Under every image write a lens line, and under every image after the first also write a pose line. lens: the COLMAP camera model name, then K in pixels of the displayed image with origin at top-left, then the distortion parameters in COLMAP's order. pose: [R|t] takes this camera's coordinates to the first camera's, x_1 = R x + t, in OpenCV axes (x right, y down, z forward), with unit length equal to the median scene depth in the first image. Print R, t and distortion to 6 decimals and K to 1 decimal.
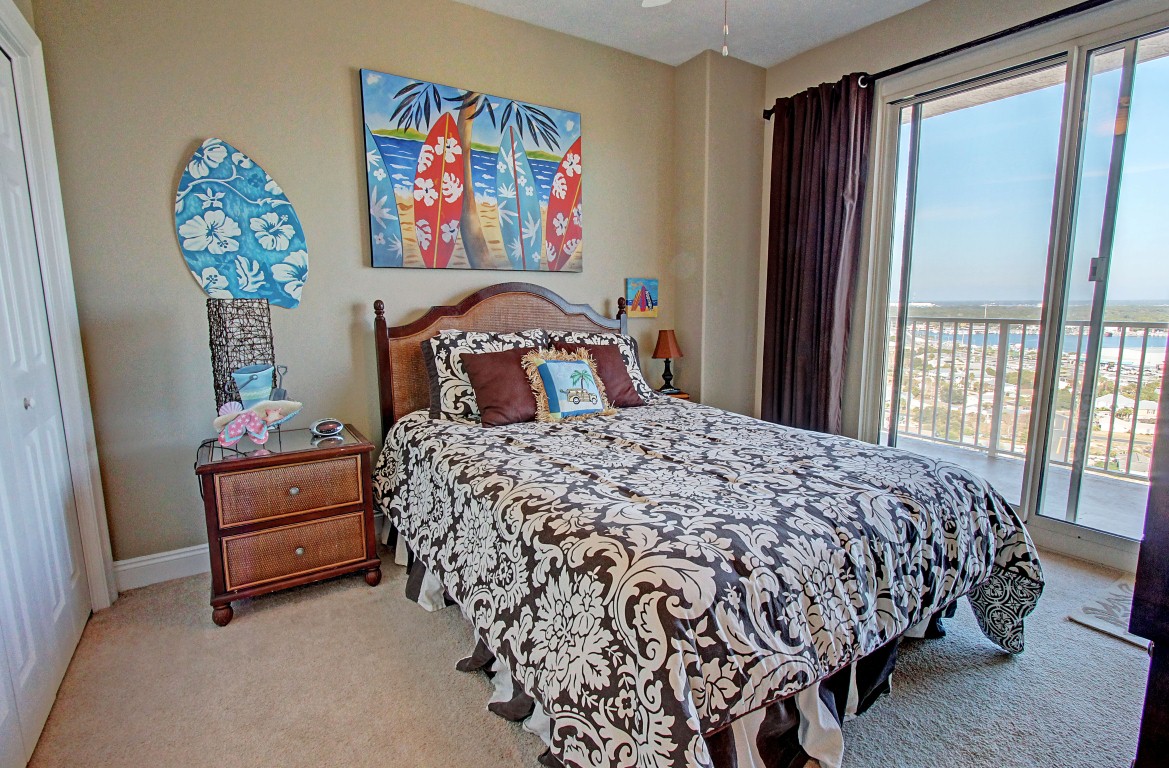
lens RADIAL K [[553.4, 0, 584.5], [0, 553.4, 384.0], [0, 0, 1]] dist [-0.004773, -0.000215]
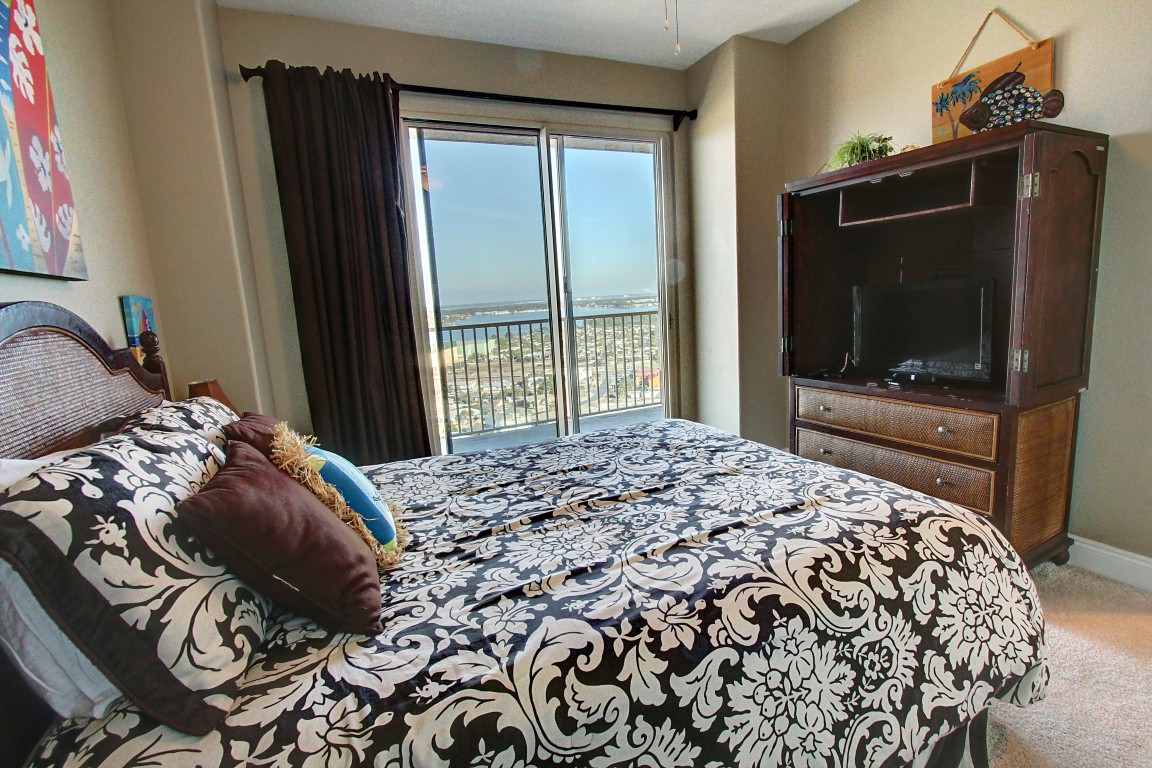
lens RADIAL K [[549.1, 0, 576.0], [0, 549.1, 384.0], [0, 0, 1]] dist [-0.011576, 0.000421]
pose [[0.137767, -0.157592, 0.977847, -0.733611], [0.204996, 0.970421, 0.127514, -0.174439], [-0.969019, 0.182888, 0.165998, 1.020992]]
